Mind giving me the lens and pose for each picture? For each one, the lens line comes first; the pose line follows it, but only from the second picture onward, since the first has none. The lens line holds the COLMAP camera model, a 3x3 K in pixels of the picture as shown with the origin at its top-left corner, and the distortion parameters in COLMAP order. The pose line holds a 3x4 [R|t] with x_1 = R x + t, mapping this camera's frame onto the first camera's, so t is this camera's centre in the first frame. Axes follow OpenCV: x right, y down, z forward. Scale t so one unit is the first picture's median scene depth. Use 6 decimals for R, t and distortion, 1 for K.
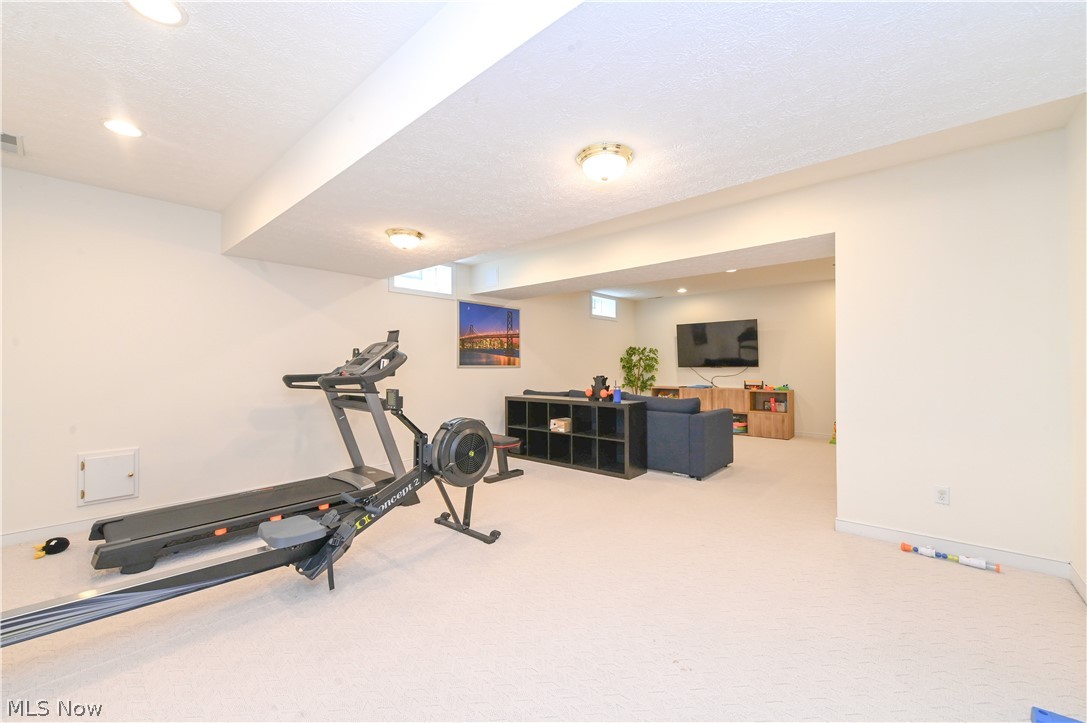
lens RADIAL K [[428.9, 0, 541.8], [0, 428.9, 362.0], [0, 0, 1]] dist [-0.008893, -0.000185]
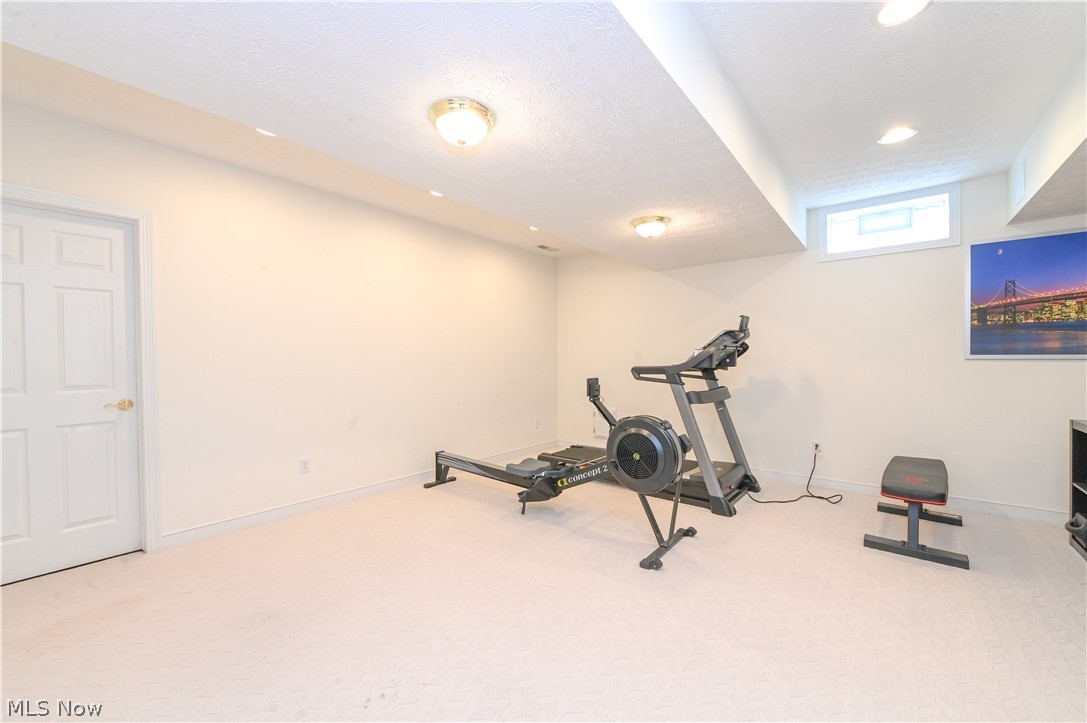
lens RADIAL K [[428.9, 0, 541.8], [0, 428.9, 362.0], [0, 0, 1]] dist [-0.008893, -0.000185]
pose [[0.036347, 0.011515, -0.999273, 0.405690], [0.011683, 0.999860, 0.011947, 0.003981], [0.999271, -0.012109, 0.036207, 0.443621]]
